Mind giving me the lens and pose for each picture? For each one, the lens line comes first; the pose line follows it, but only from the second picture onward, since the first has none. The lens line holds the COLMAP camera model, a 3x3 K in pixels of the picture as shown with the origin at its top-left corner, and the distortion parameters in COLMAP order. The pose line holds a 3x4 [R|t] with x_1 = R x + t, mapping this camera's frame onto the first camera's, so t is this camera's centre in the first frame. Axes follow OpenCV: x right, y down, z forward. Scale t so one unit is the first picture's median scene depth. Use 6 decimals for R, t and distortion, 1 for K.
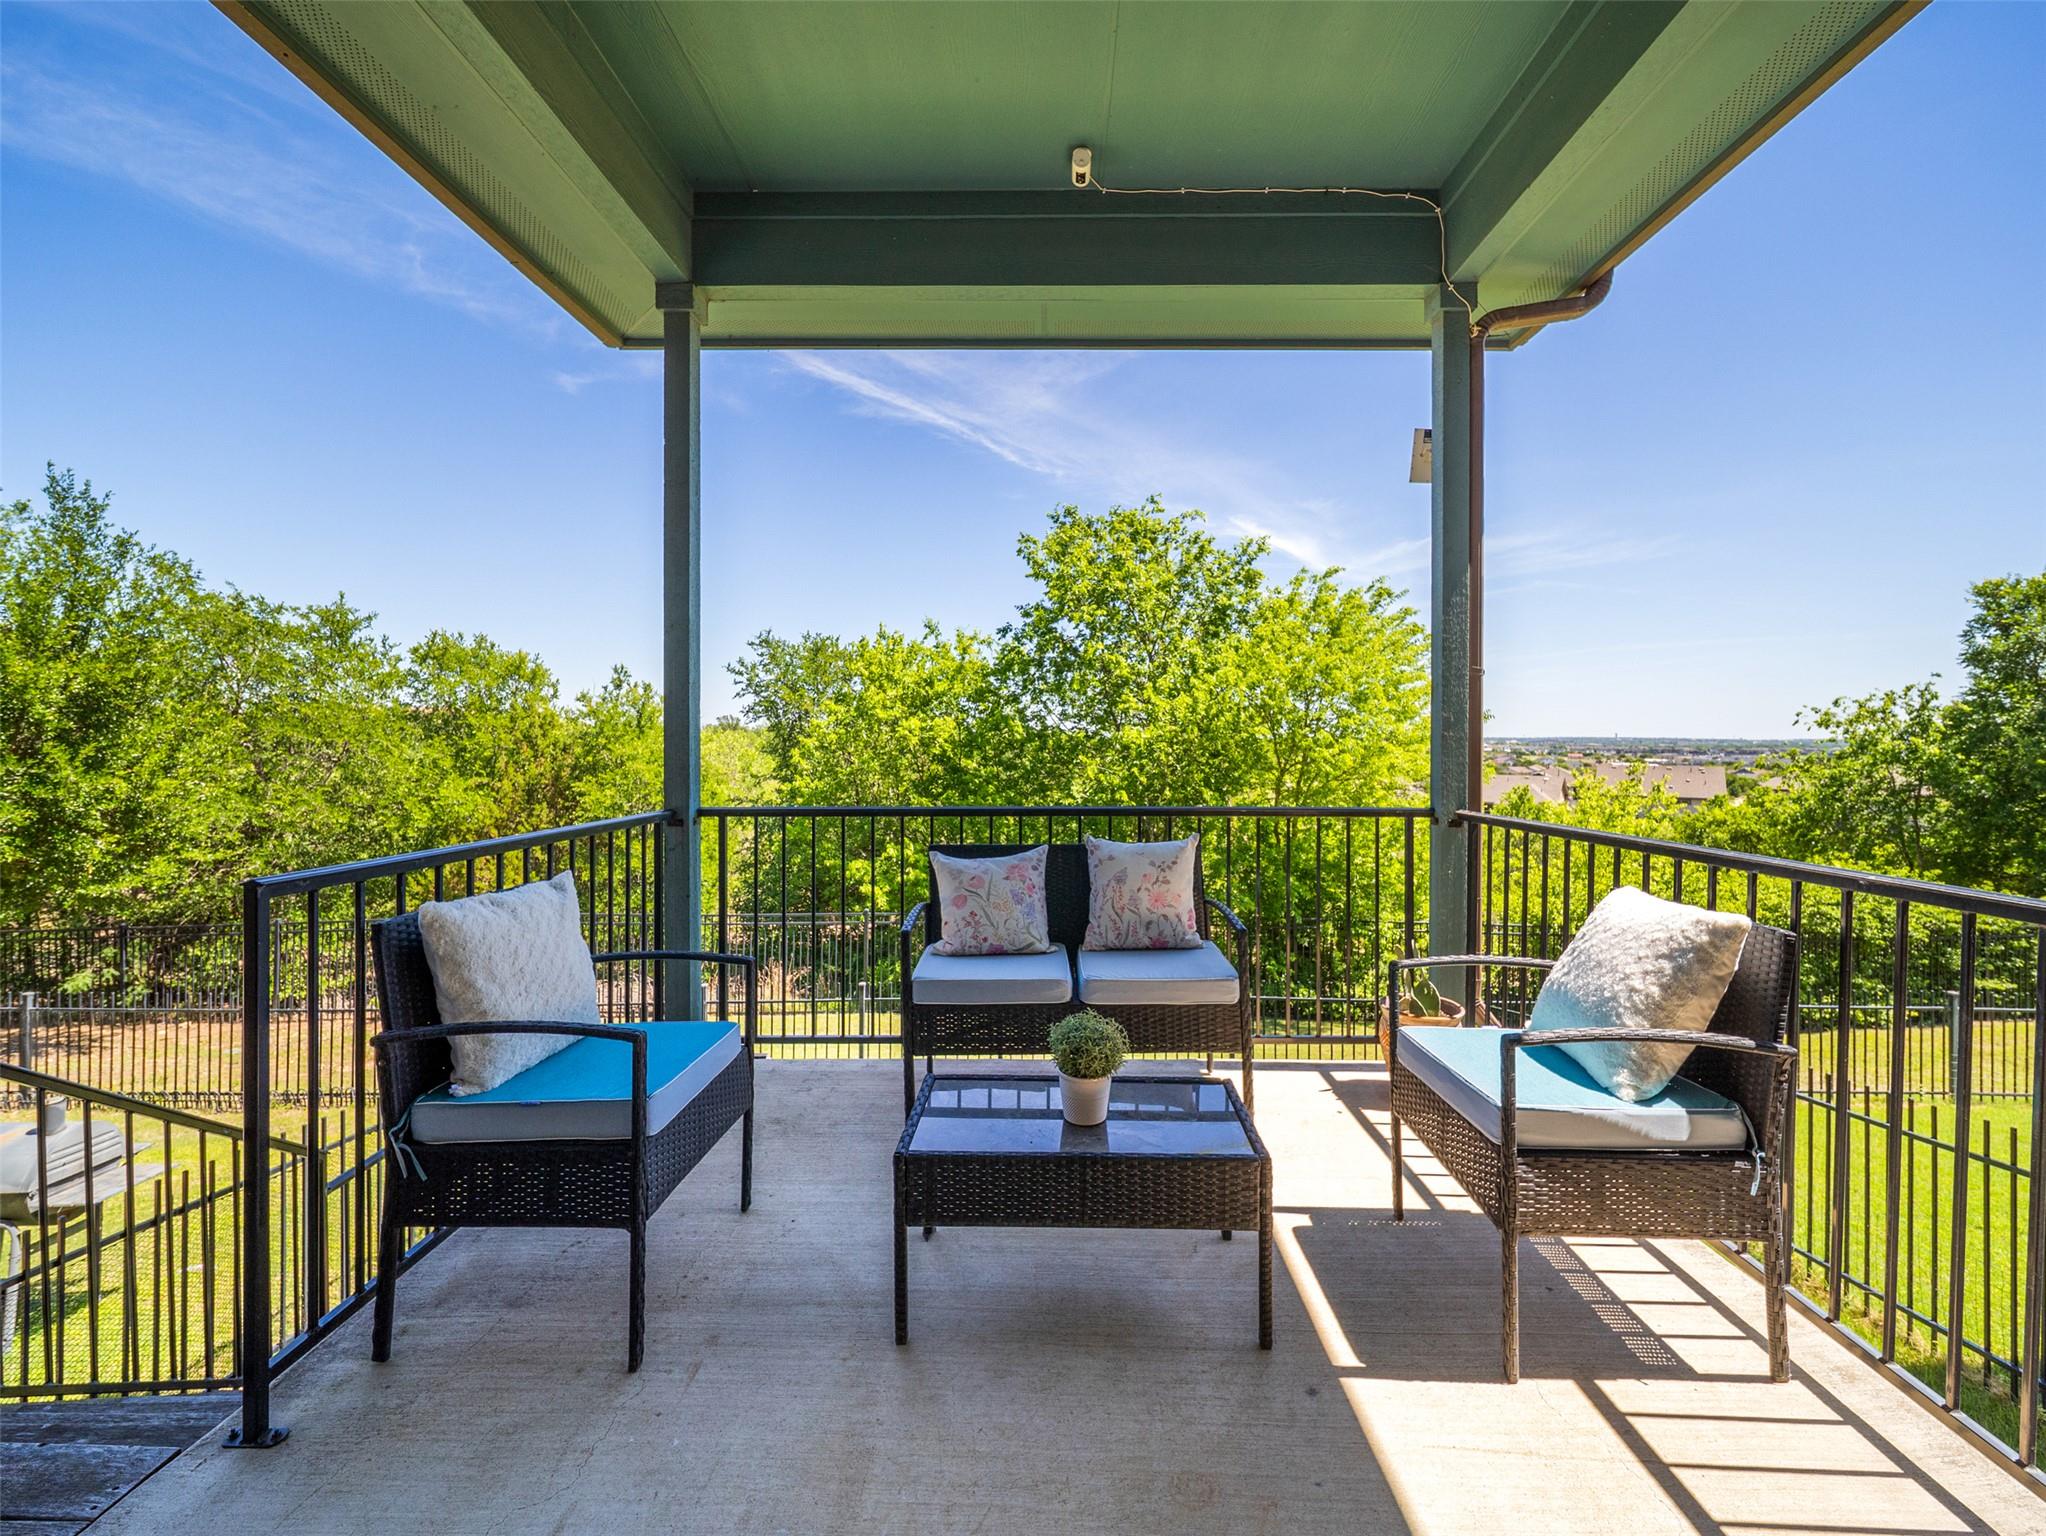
lens RADIAL K [[842.3, 0, 1029.2], [0, 842.3, 765.3], [0, 0, 1]] dist [-0.000494, -0.000046]
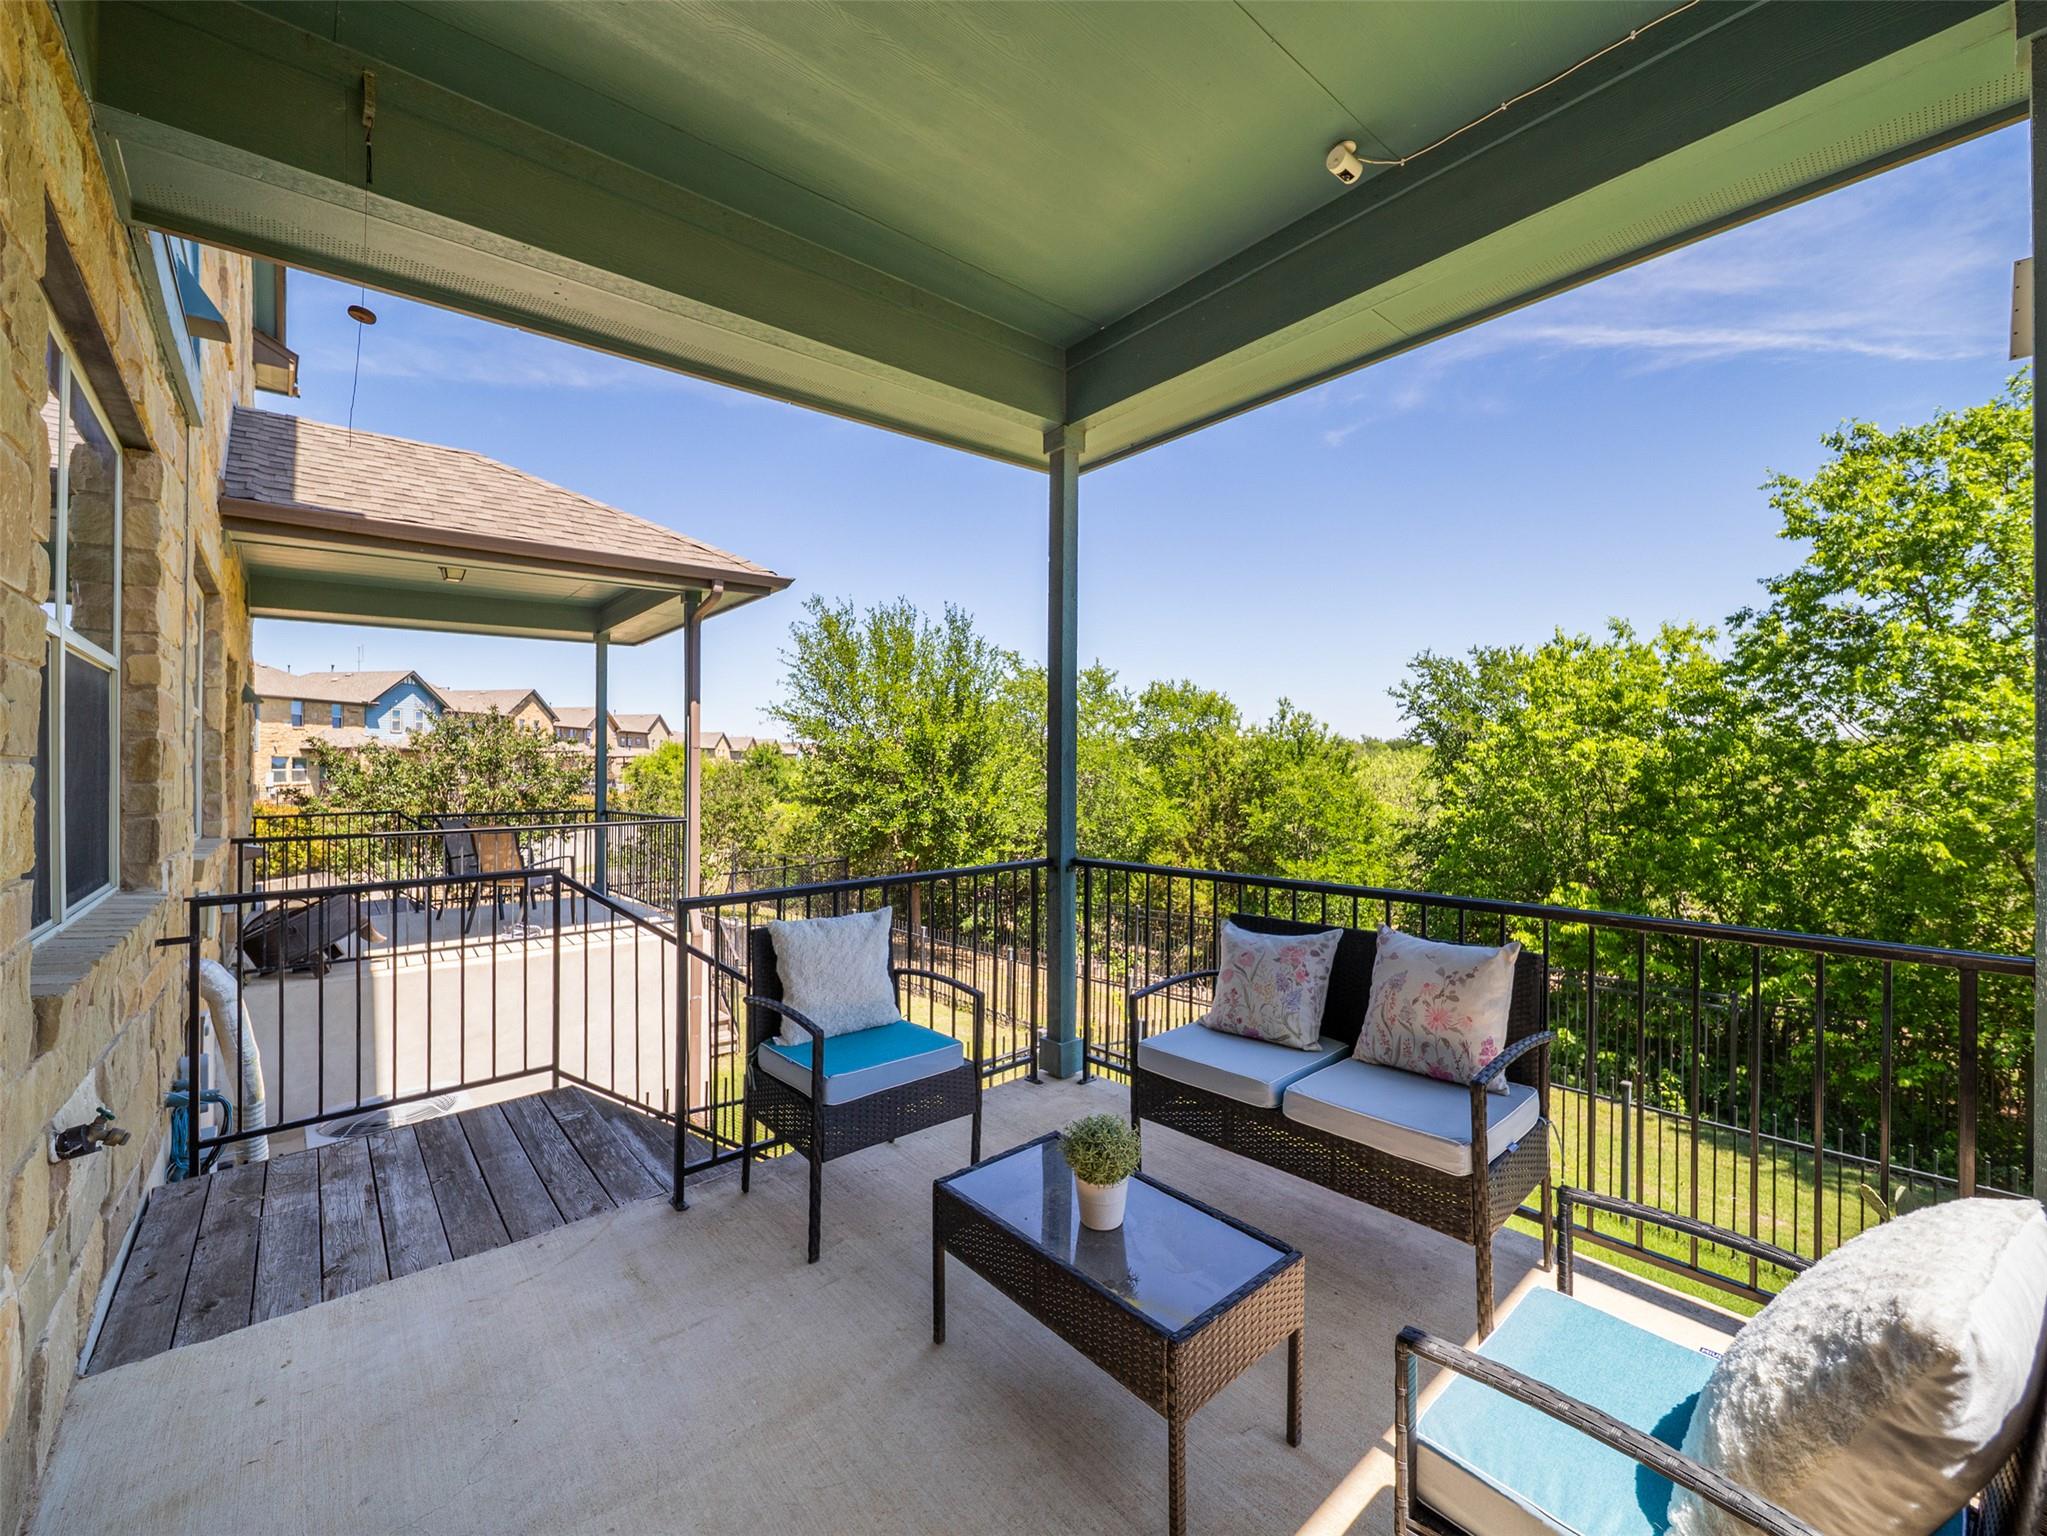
lens RADIAL K [[830.1, 0, 1023.5], [0, 830.1, 769.1], [0, 0, 1]] dist [0.001433, 0.000231]
pose [[0.664037, -0.005480, -0.747679, 0.105395], [-0.004345, 0.999928, -0.011187, -0.014571], [0.747687, 0.010677, 0.663966, 0.039044]]
